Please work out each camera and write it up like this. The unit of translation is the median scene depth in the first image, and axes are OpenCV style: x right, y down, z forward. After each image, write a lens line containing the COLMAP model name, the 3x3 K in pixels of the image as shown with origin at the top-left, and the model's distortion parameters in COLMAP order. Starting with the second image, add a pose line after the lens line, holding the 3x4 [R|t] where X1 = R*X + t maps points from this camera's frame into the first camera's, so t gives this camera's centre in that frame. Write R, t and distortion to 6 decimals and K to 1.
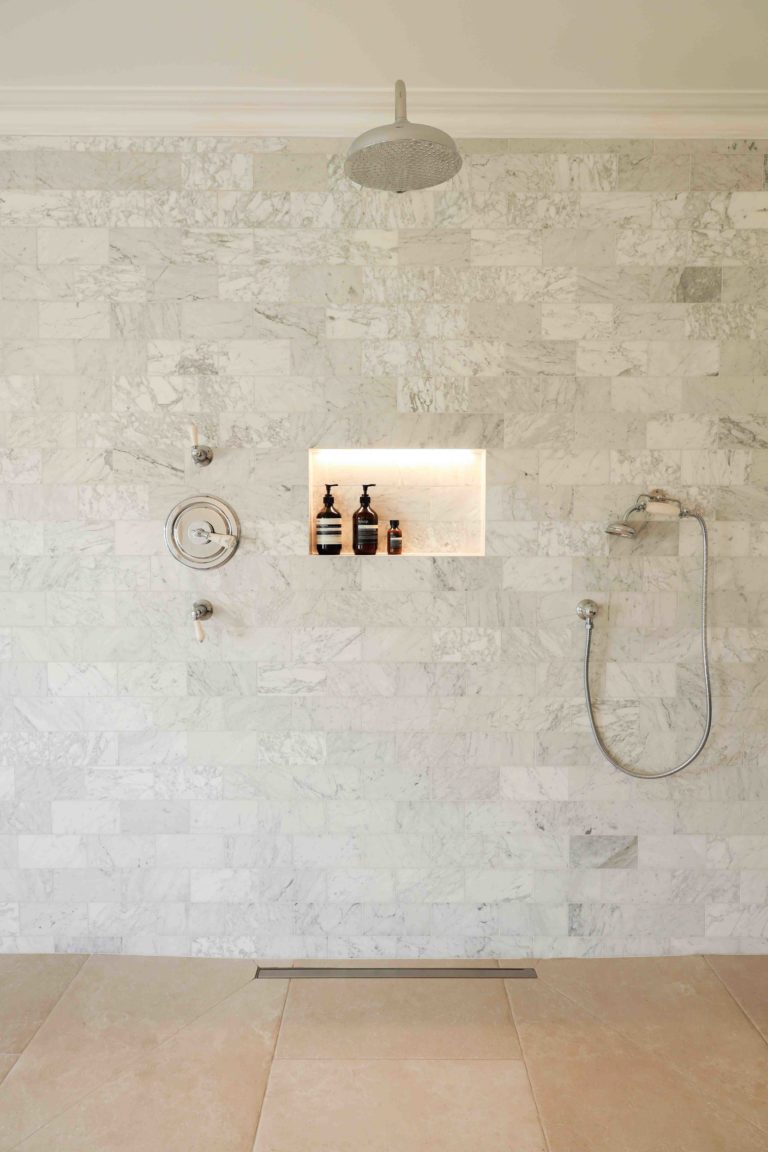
lens RADIAL K [[788.6, 0, 384.0], [0, 788.6, 576.0], [0, 0, 1]] dist [0.002982, 0.000960]
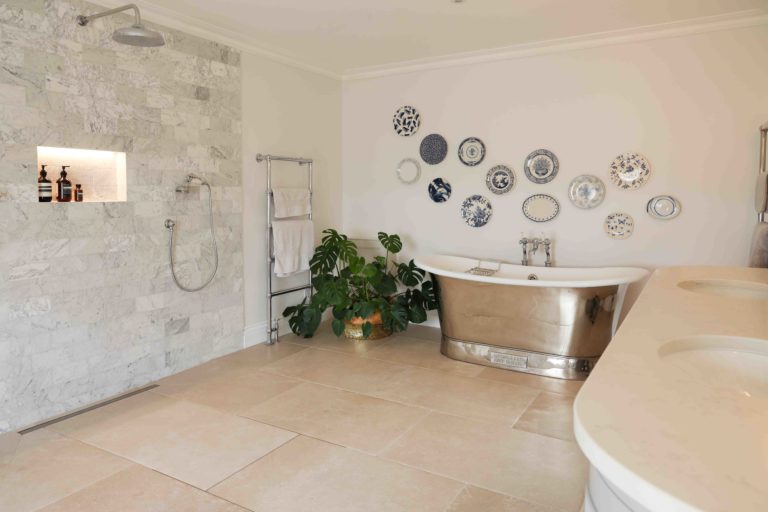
lens RADIAL K [[545.2, 0, 384.0], [0, 545.2, 256.0], [0, 0, 1]] dist [0.000899, 0.001222]
pose [[0.519719, -0.097355, 0.848772, -0.803067], [0.058350, 0.995211, 0.078423, 0.048782], [-0.852342, 0.008768, 0.522911, -0.401879]]
